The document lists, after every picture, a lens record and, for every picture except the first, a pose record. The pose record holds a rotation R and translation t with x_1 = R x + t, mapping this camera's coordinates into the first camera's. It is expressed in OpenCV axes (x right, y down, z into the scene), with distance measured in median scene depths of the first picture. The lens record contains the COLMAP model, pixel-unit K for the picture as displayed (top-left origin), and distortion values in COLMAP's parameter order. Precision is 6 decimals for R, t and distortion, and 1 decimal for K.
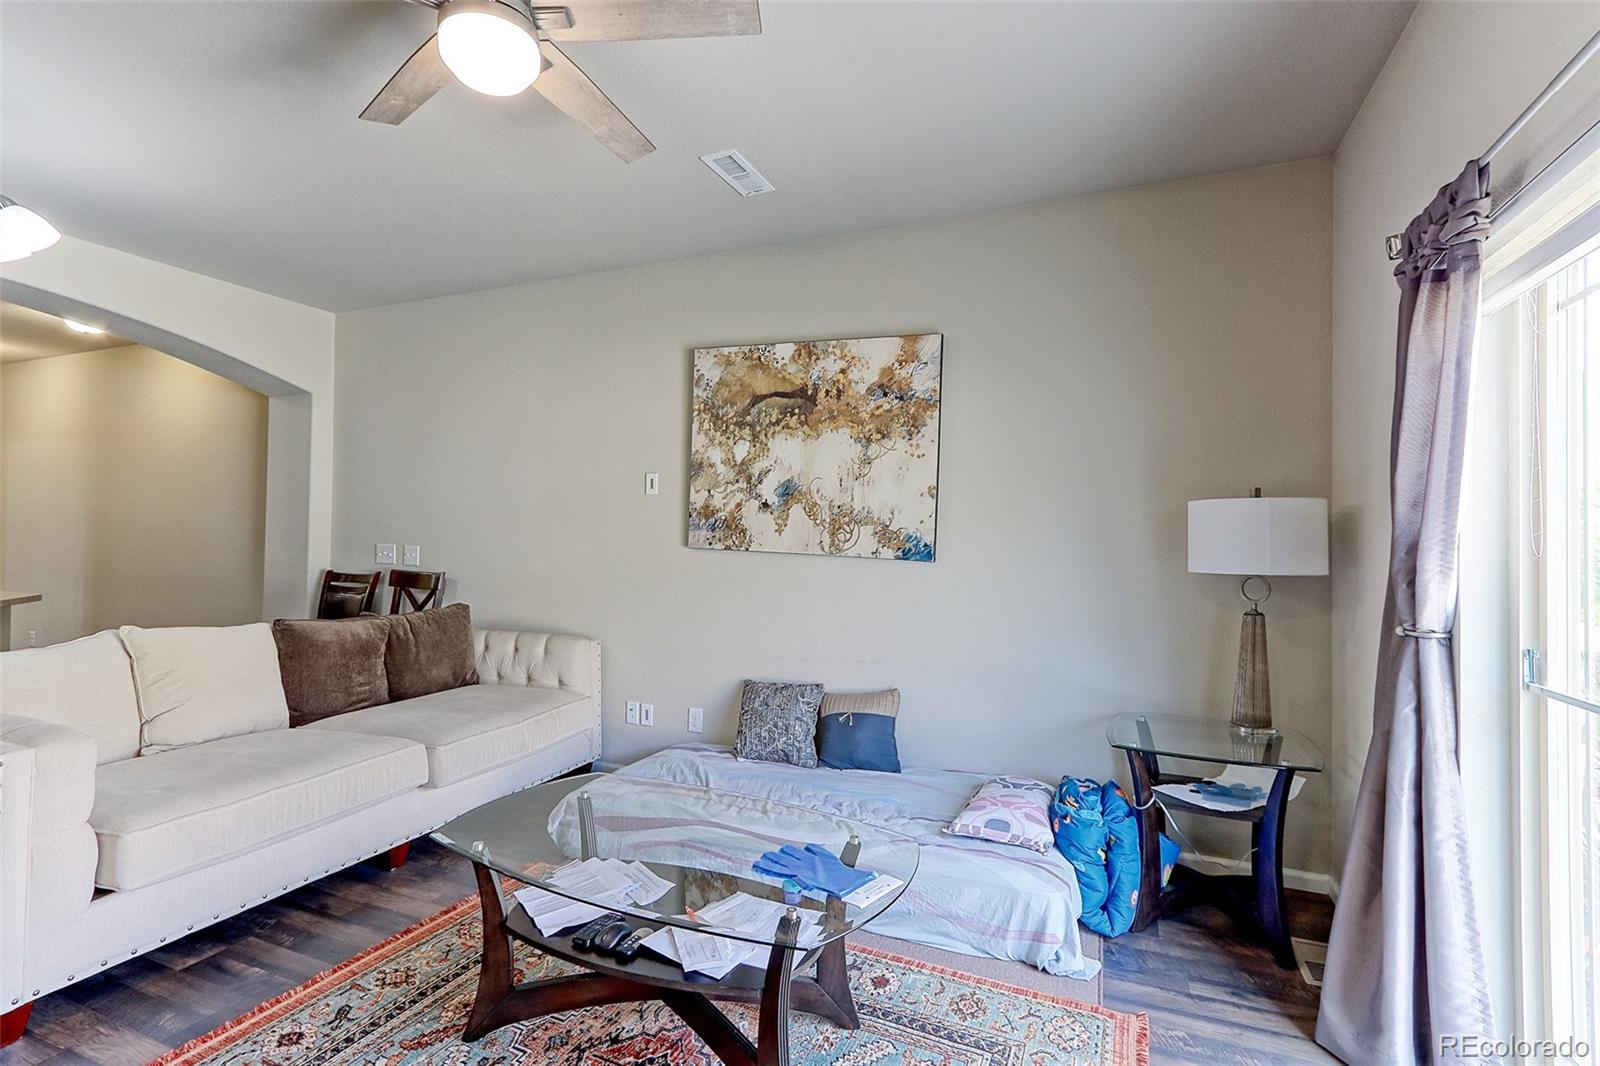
lens RADIAL K [[762.4, 0, 804.3], [0, 762.4, 531.6], [0, 0, 1]] dist [0.001075, 0.000990]
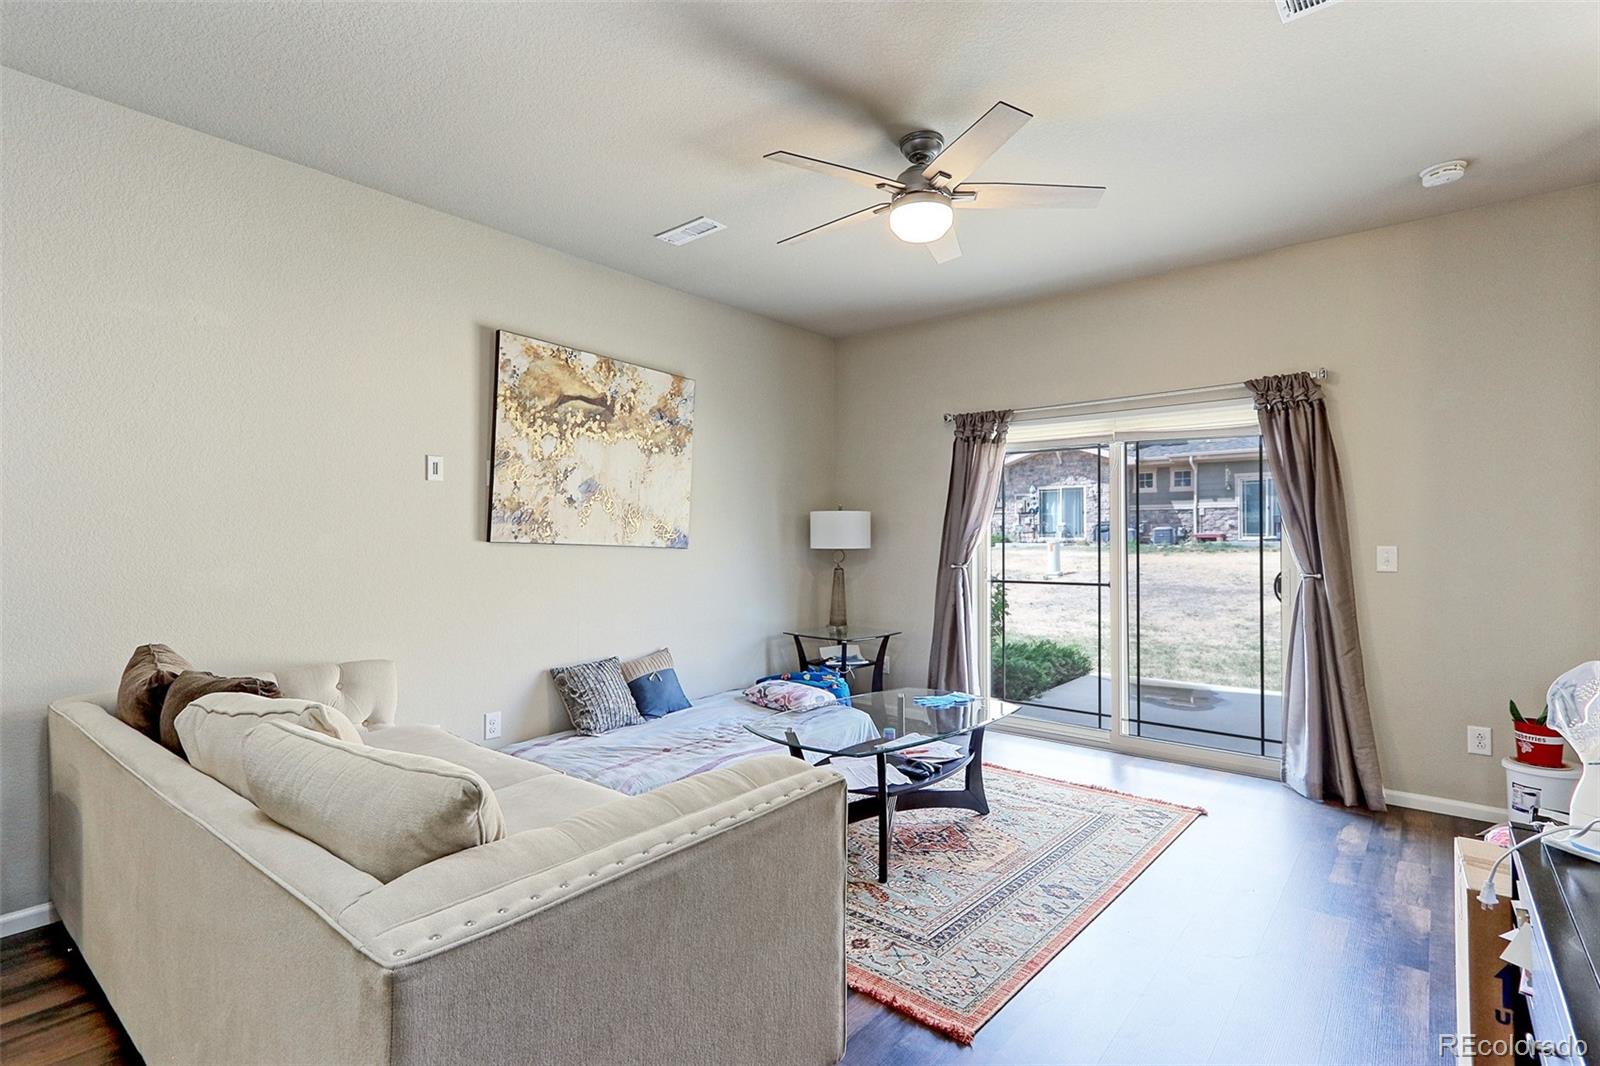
lens RADIAL K [[762.4, 0, 809.9], [0, 762.4, 523.7], [0, 0, 1]] dist [0.001075, 0.000990]
pose [[0.276188, 0.001430, 0.961103, -0.986632], [-0.017234, 0.999845, 0.003465, -0.011731], [-0.960949, -0.017520, 0.276169, 0.389906]]
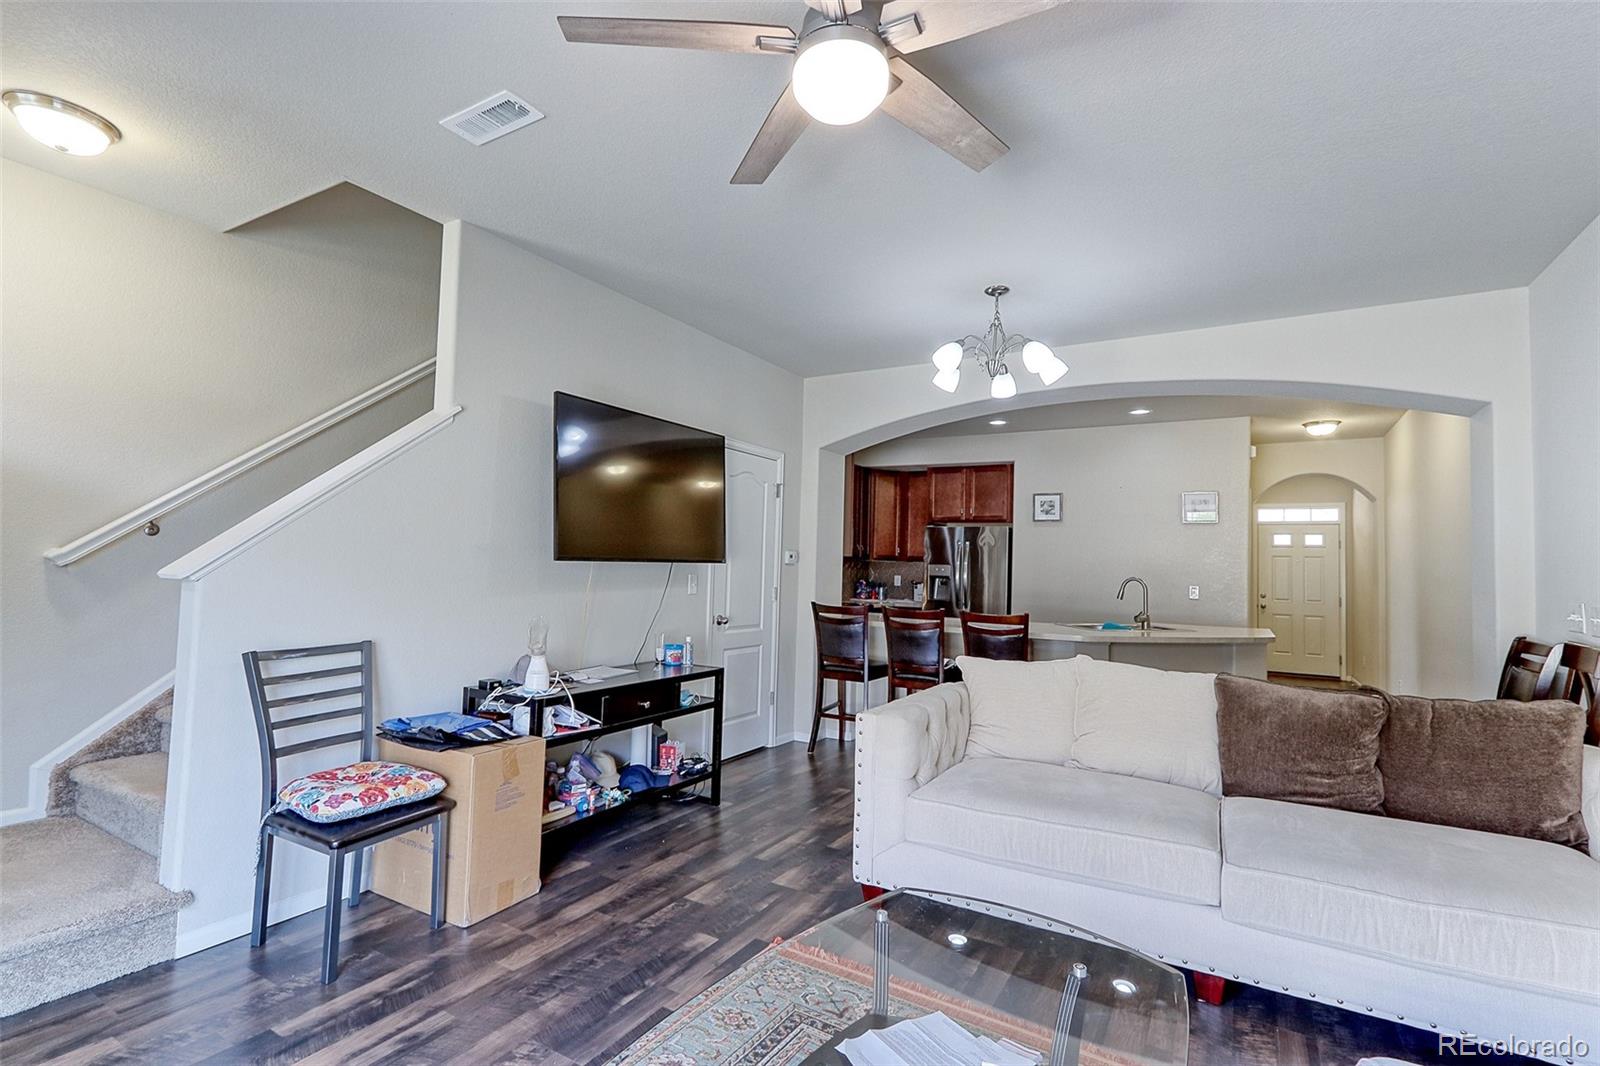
lens RADIAL K [[762.4, 0, 798.7], [0, 762.4, 545.5], [0, 0, 1]] dist [0.001075, 0.000990]
pose [[-0.142953, -0.032995, -0.989179, 0.272885], [-0.014993, 0.999402, -0.031169, -0.003494], [0.989616, 0.010375, -0.143362, 0.545283]]
